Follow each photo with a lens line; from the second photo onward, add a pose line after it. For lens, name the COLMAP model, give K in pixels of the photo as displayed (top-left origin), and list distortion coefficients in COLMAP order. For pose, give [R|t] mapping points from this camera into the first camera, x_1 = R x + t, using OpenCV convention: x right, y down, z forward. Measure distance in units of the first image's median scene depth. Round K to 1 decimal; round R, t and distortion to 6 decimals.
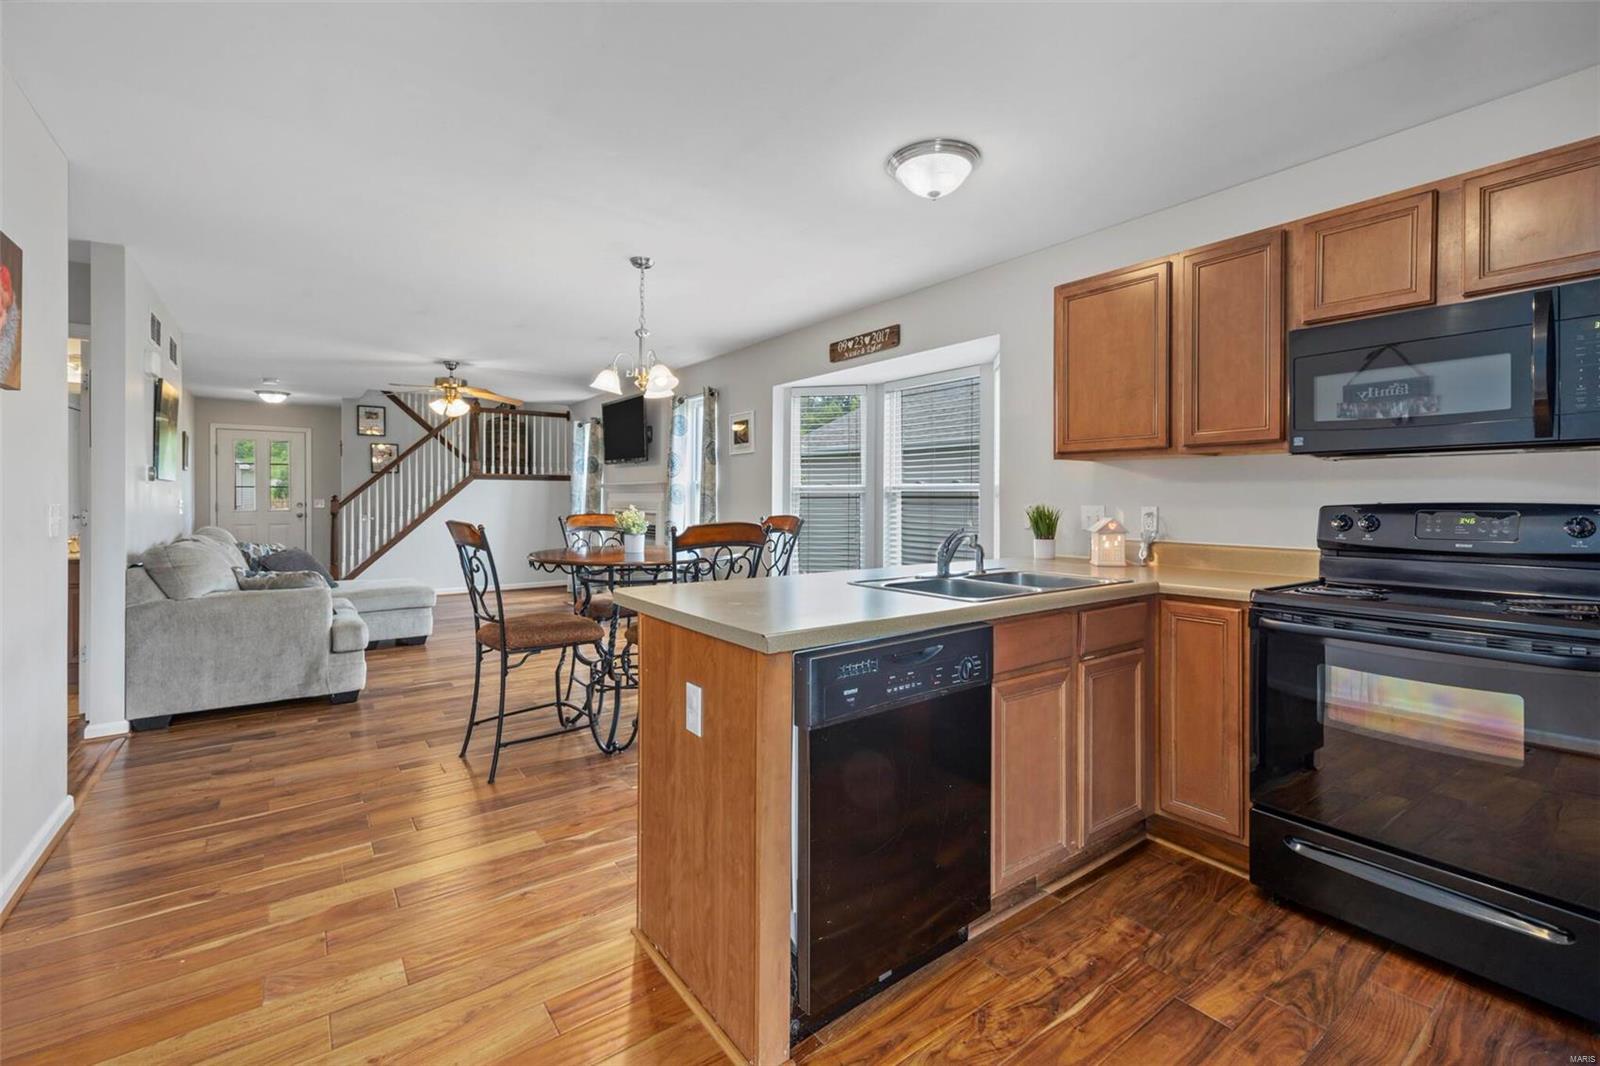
lens RADIAL K [[654.9, 0, 790.4], [0, 654.9, 496.4], [0, 0, 1]] dist [-0.002446, -0.000283]
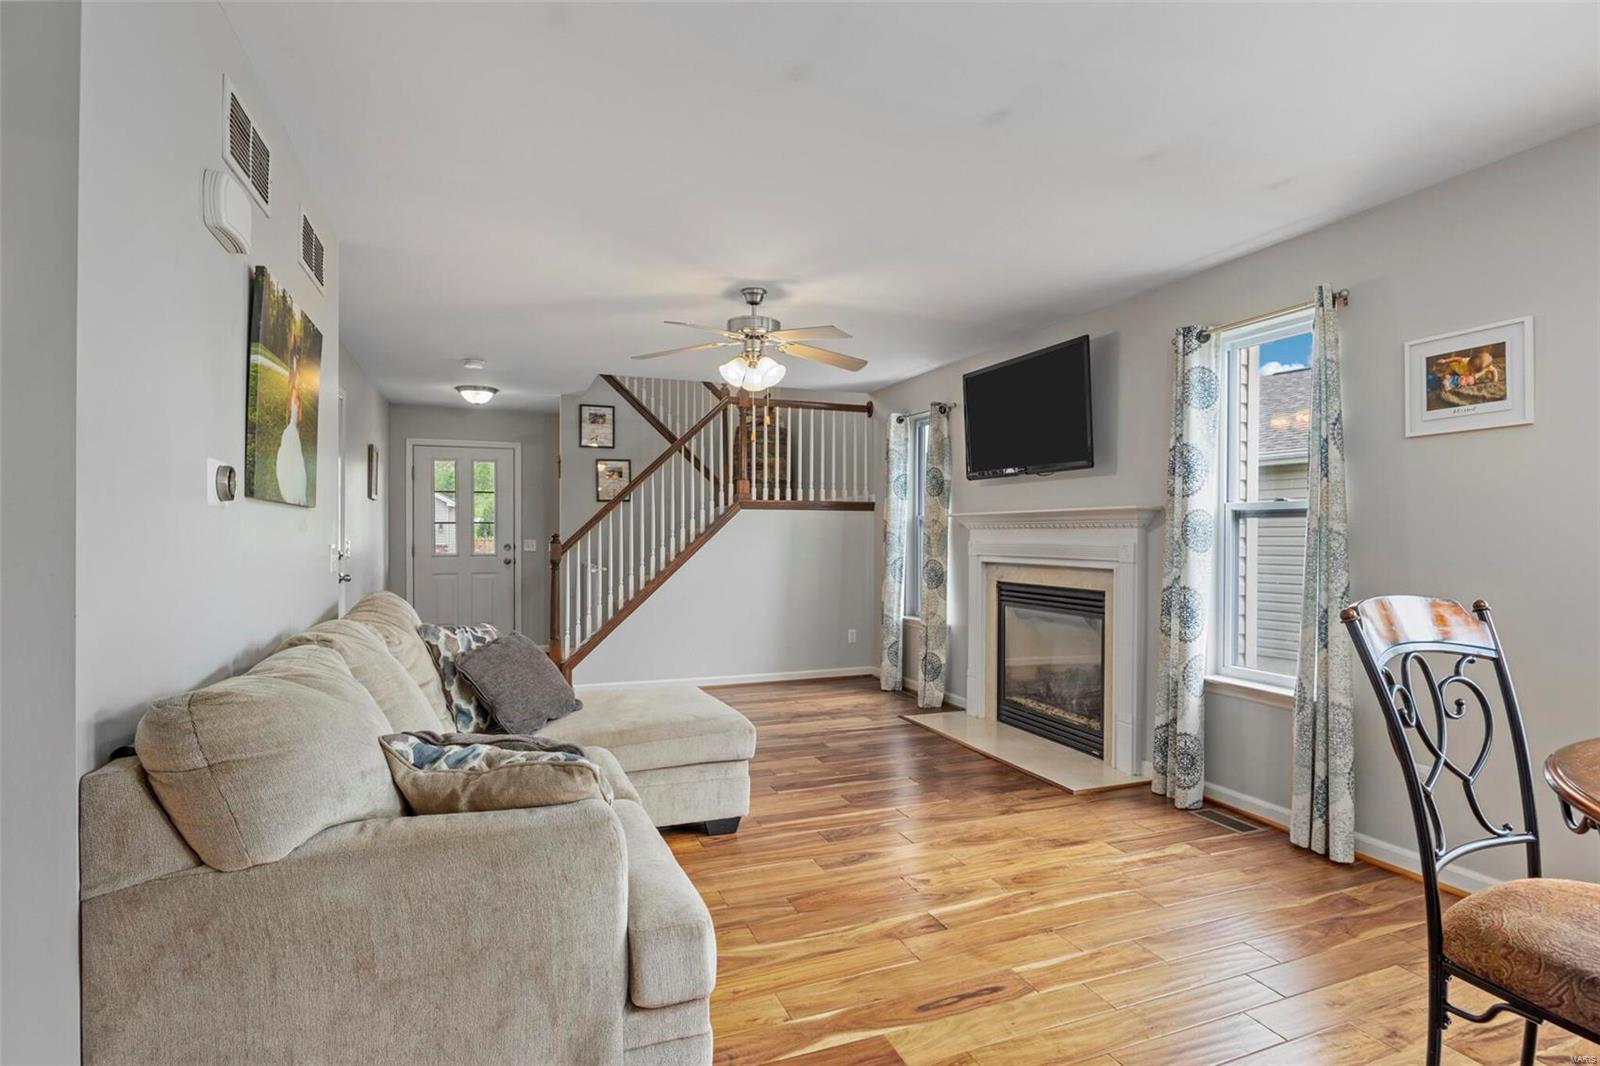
lens RADIAL K [[798.6, 0, 800.7], [0, 798.6, 534.2], [0, 0, 1]] dist [-0.021873, -0.000110]
pose [[0.960236, -0.000975, -0.279187, -0.248964], [0.000635, 0.999999, -0.001308, -0.000633], [0.279188, 0.001079, 0.960236, 0.313972]]
